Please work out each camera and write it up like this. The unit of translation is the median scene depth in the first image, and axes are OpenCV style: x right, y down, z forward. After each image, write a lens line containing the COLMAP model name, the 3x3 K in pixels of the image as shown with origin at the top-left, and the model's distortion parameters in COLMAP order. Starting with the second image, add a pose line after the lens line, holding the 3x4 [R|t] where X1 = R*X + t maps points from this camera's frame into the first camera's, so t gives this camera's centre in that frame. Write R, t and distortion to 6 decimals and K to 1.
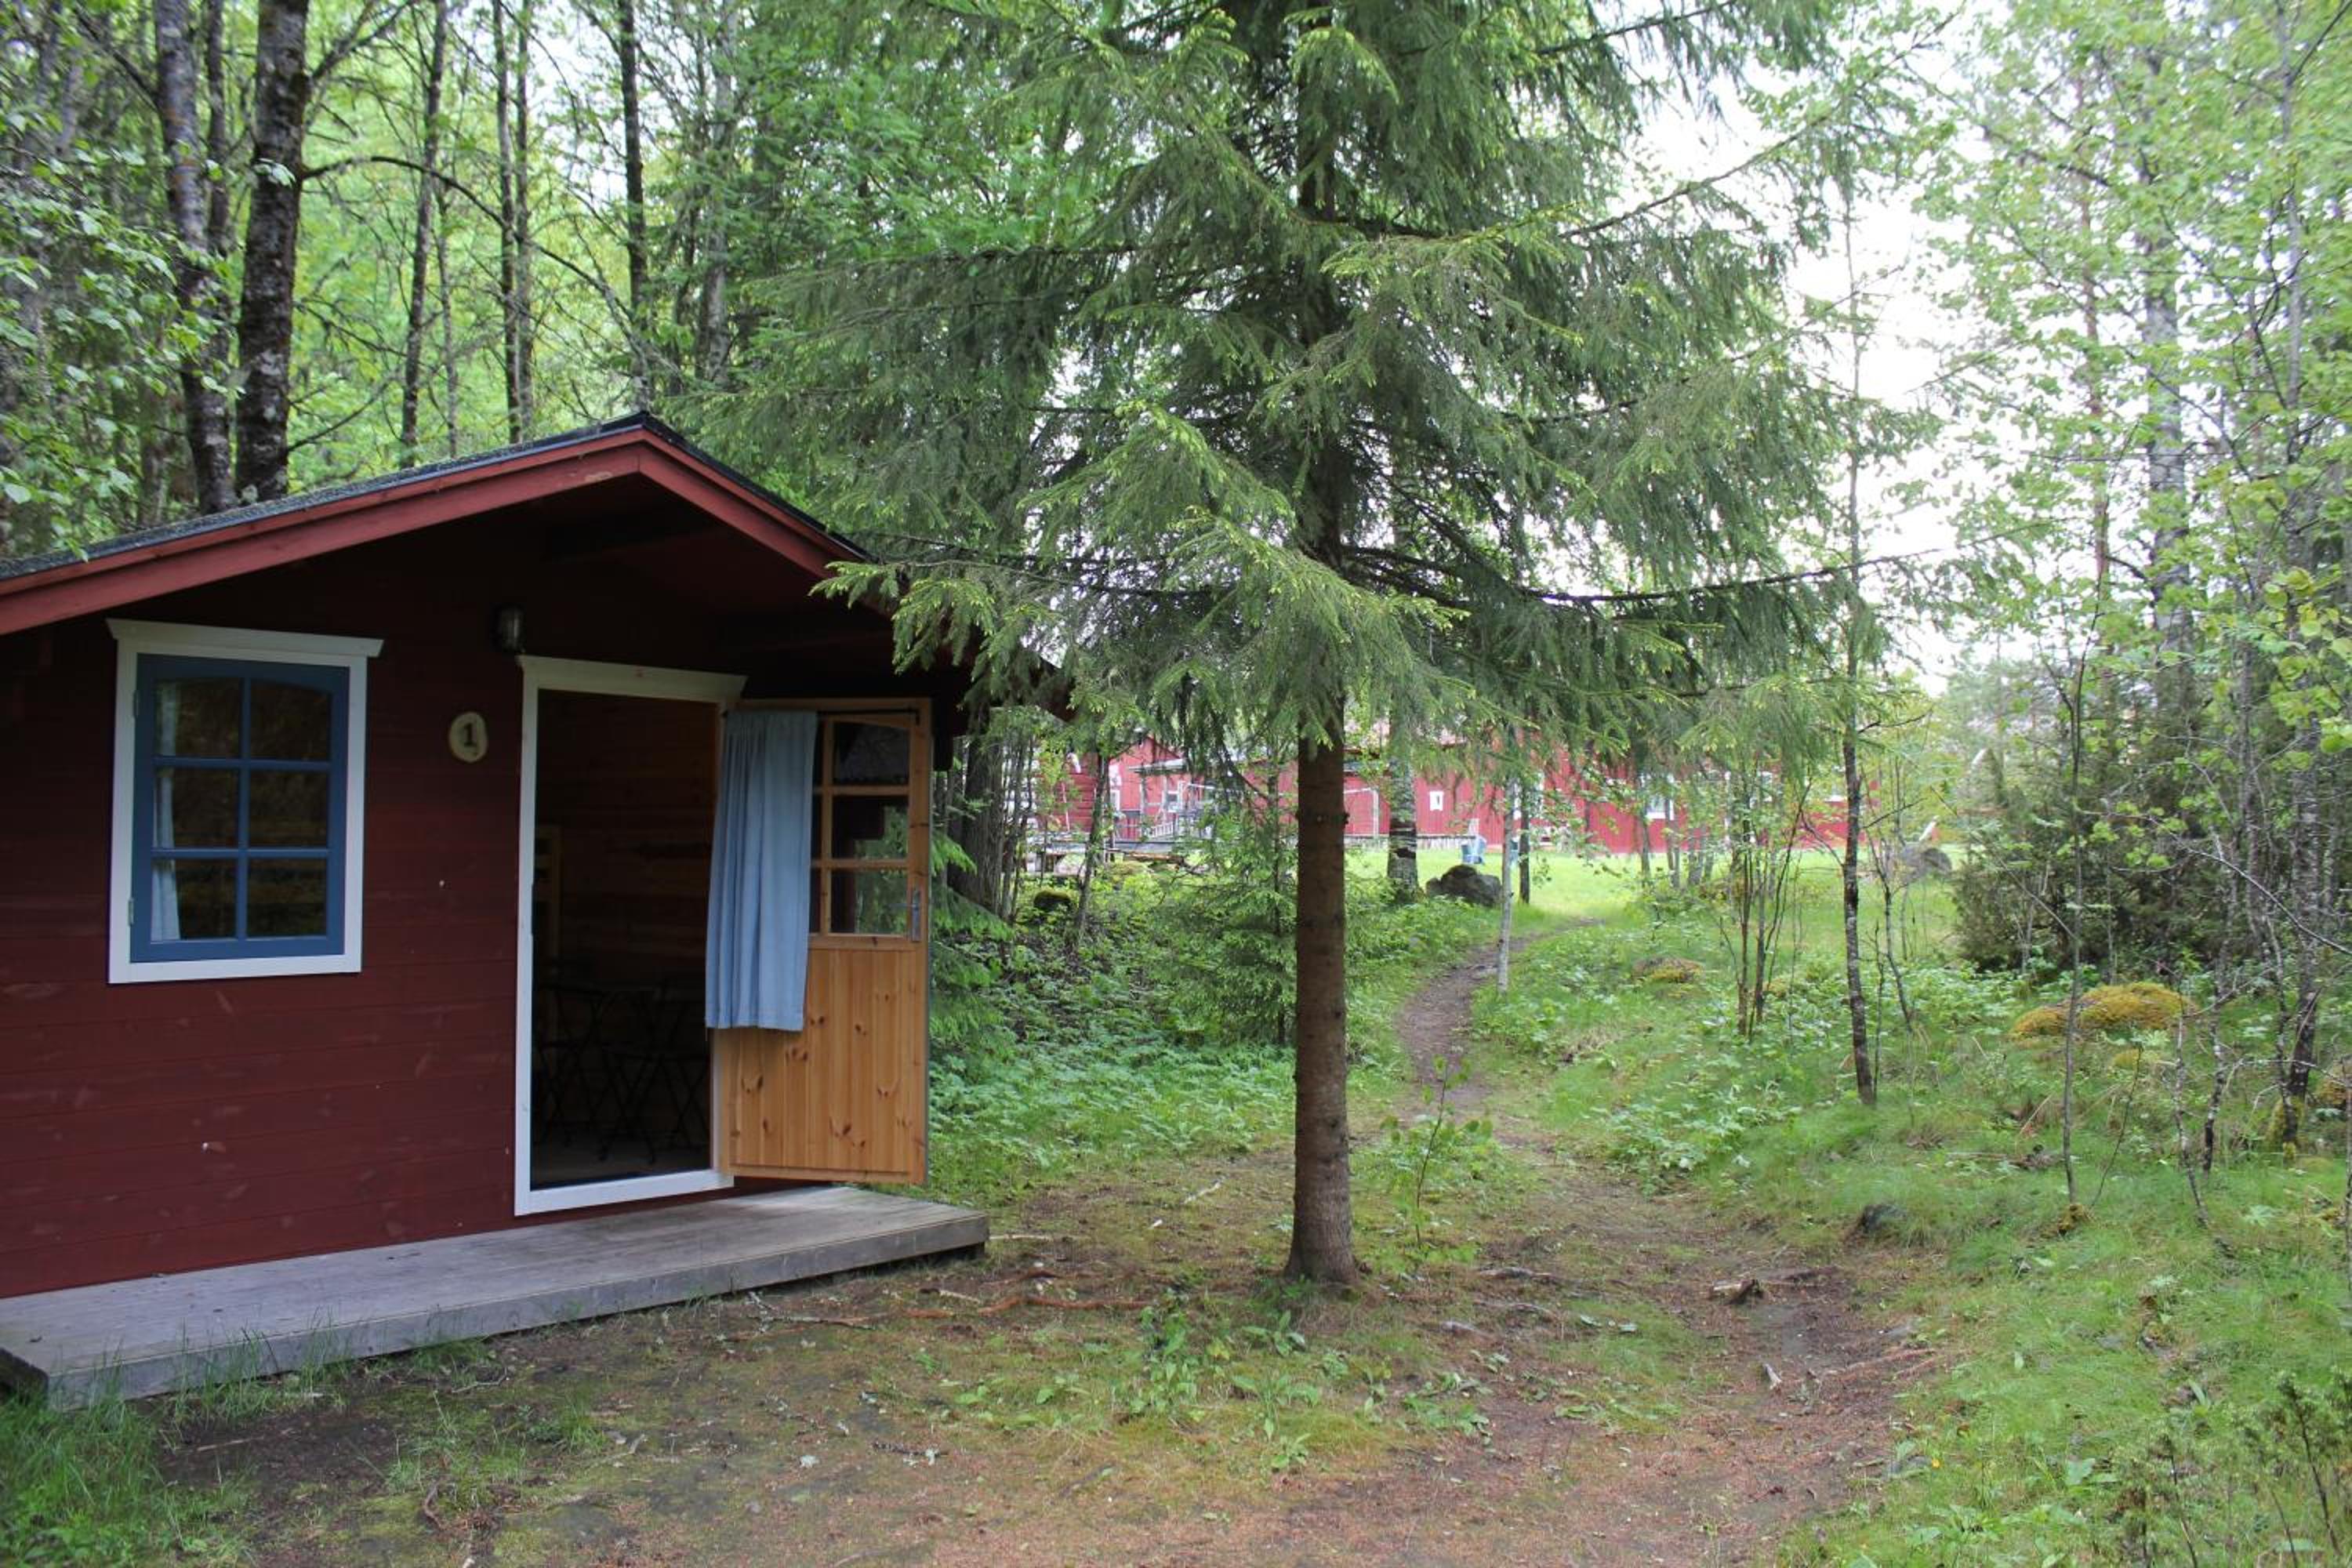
lens RADIAL K [[1941.7, 0, 1191.8], [0, 1941.7, 750.0], [0, 0, 1]] dist [-0.169066, 0.143740]
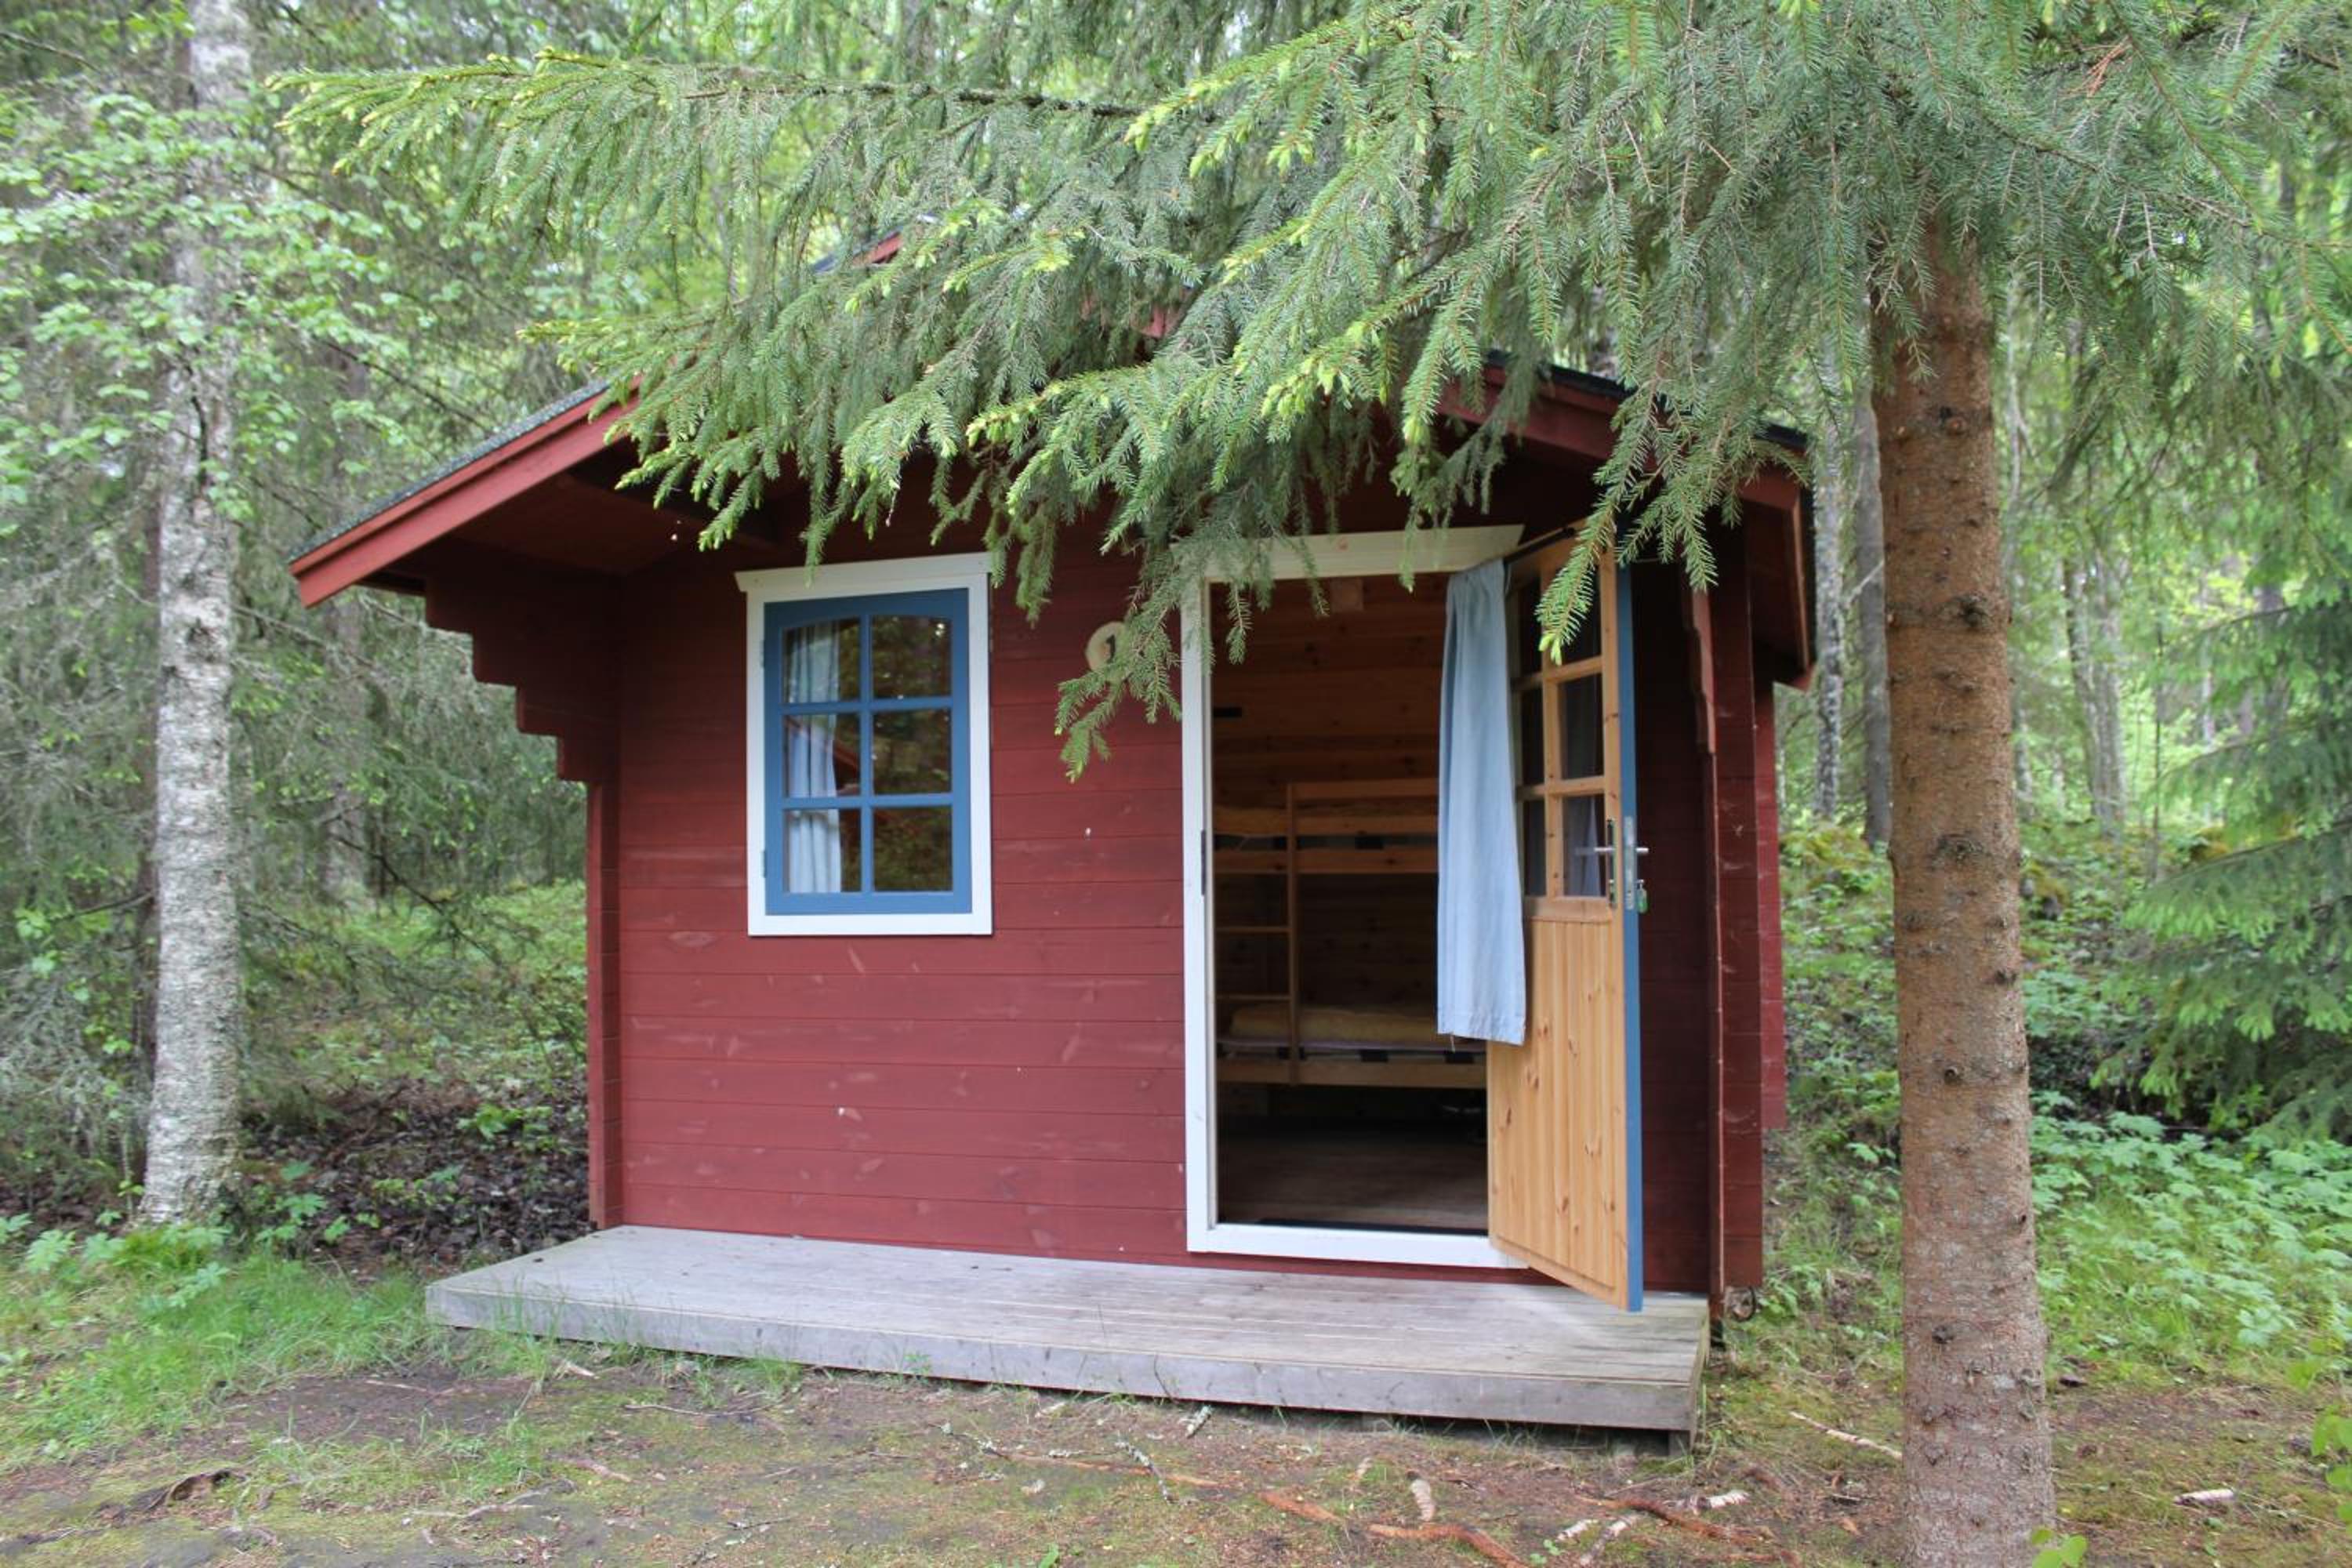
lens RADIAL K [[1941.7, 0, 1191.8], [0, 1941.7, 750.0], [0, 0, 1]] dist [-0.169066, 0.143740]
pose [[0.386129, -0.067850, -0.919946, 0.391967], [0.058907, 0.997069, -0.048813, 0.076406], [0.920562, -0.035343, 0.388994, 0.690757]]
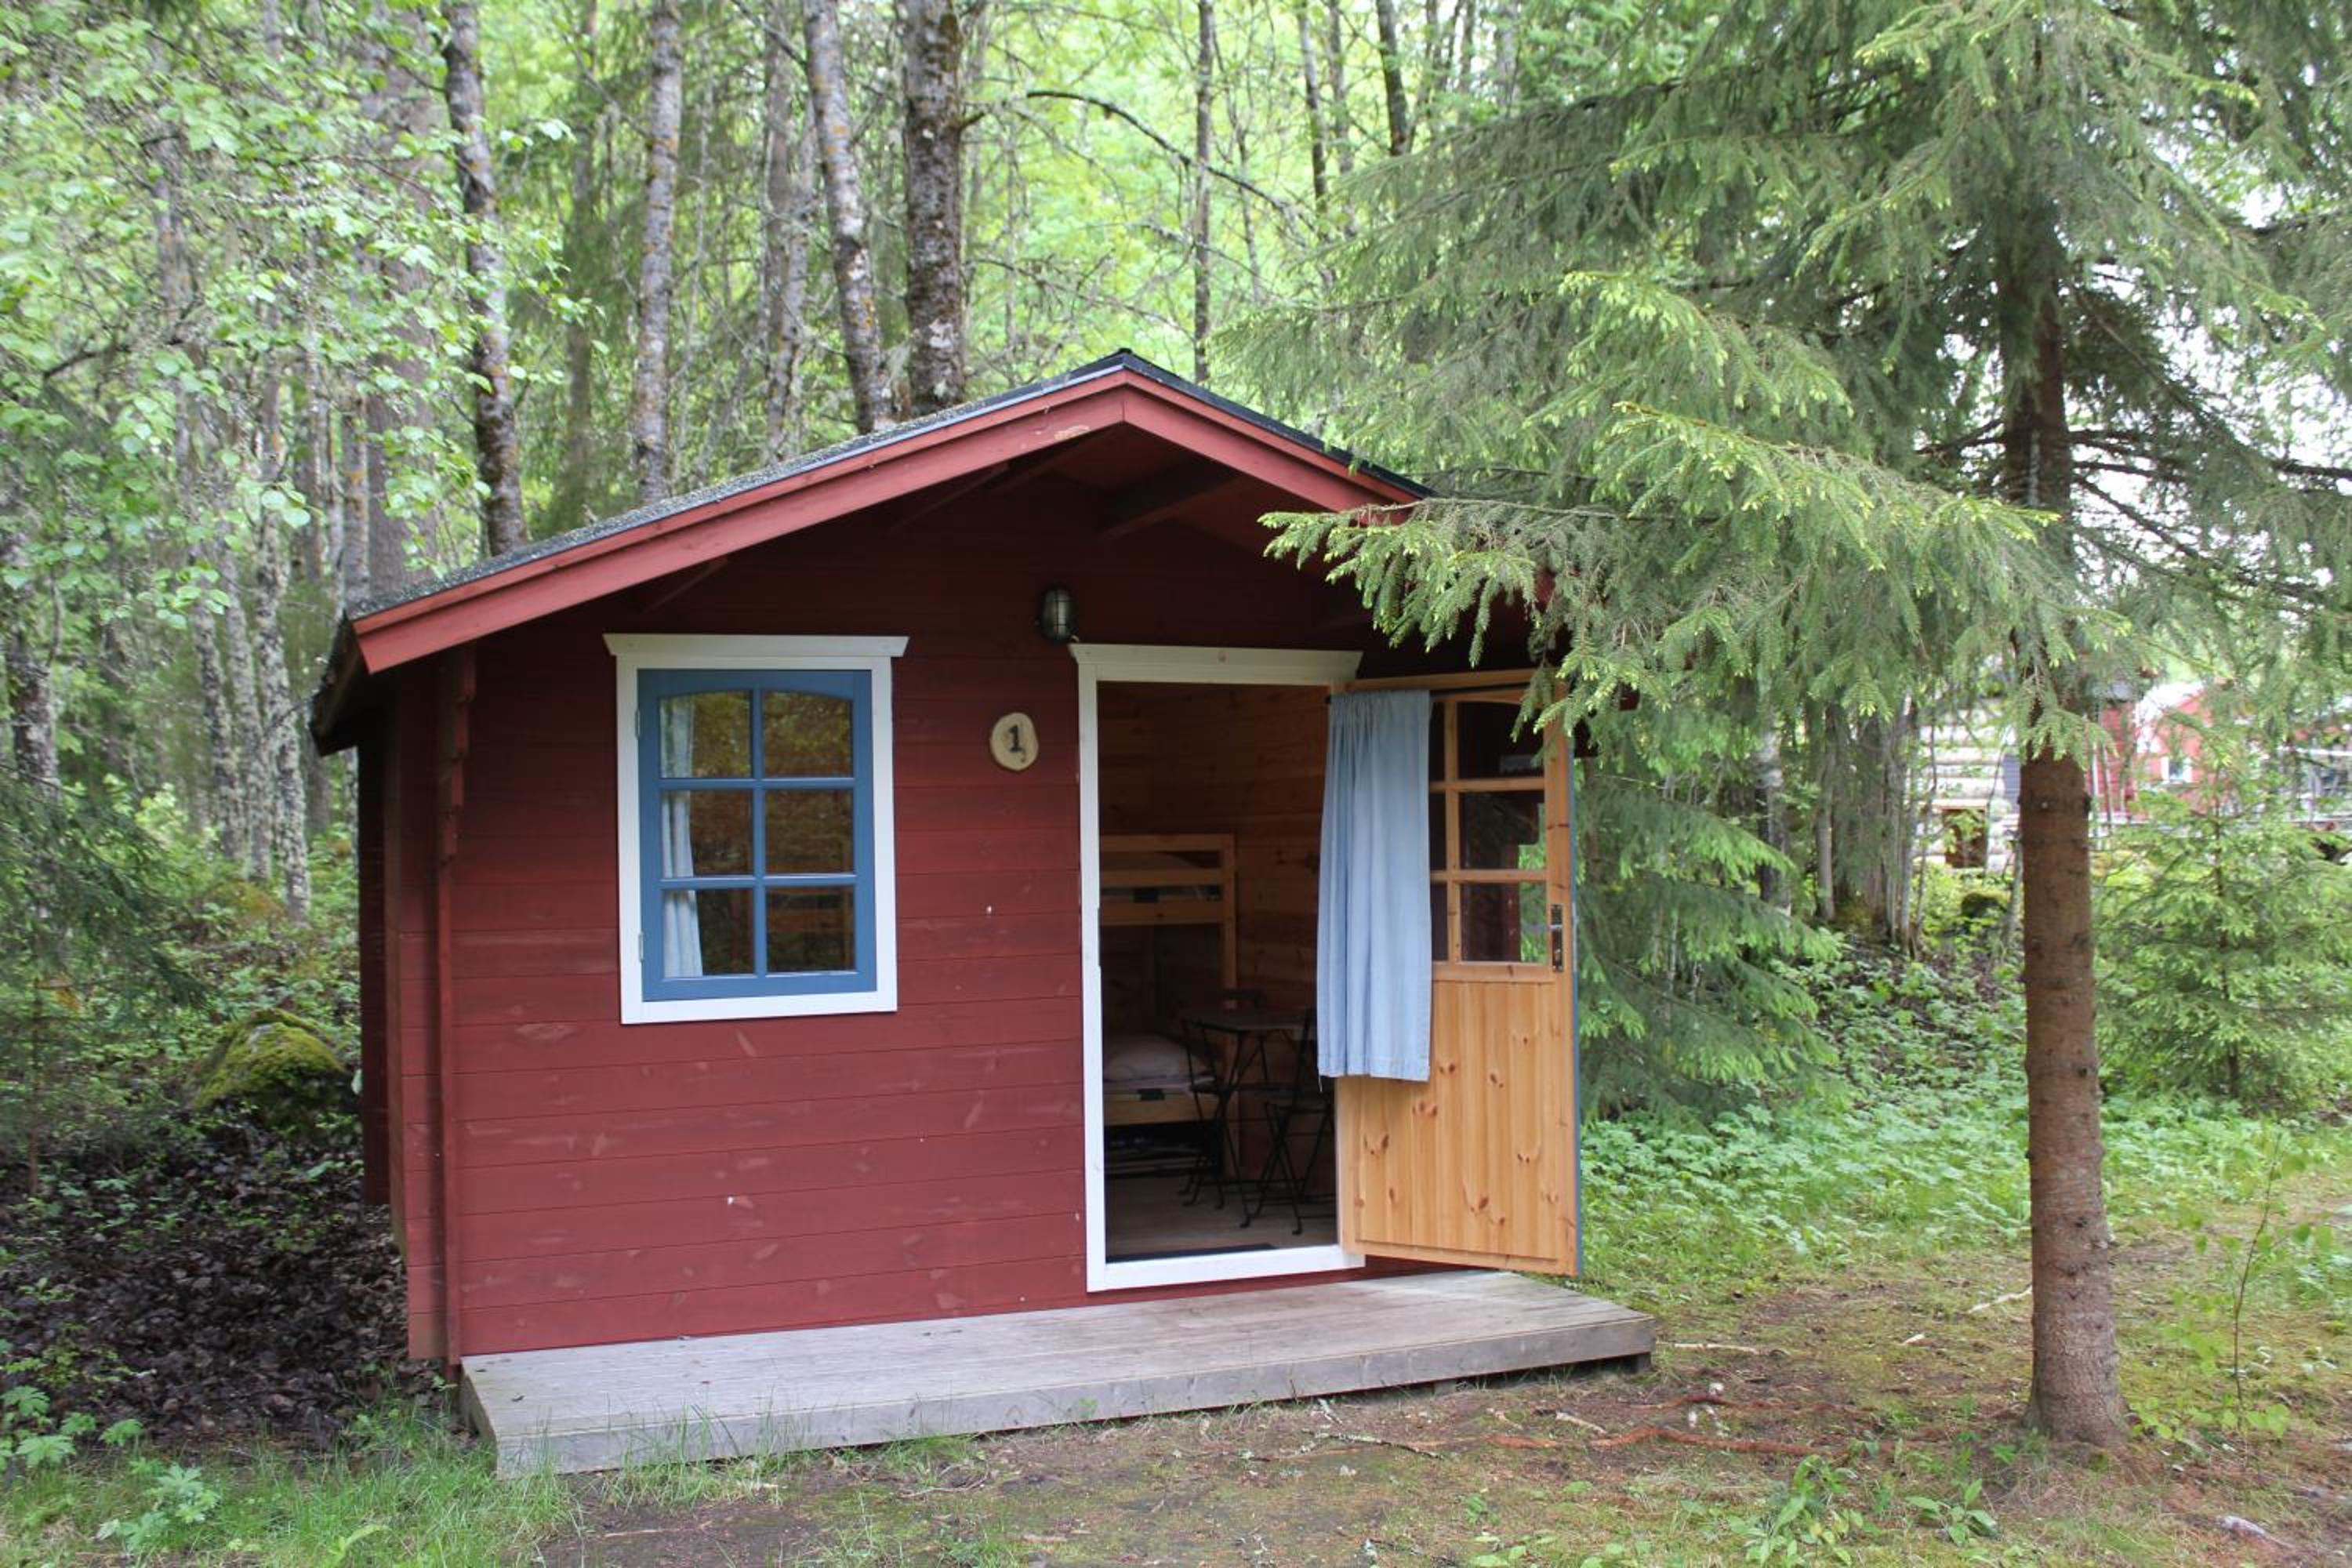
lens RADIAL K [[2281.8, 0, 1186.0], [0, 2281.8, 750.7], [0, 0, 1]] dist [-0.133455, 0.133193]
pose [[0.890997, -0.039576, -0.452281, 0.159954], [0.044617, 0.999004, 0.000481, 0.000406], [0.451812, -0.020608, 0.891875, 0.098900]]
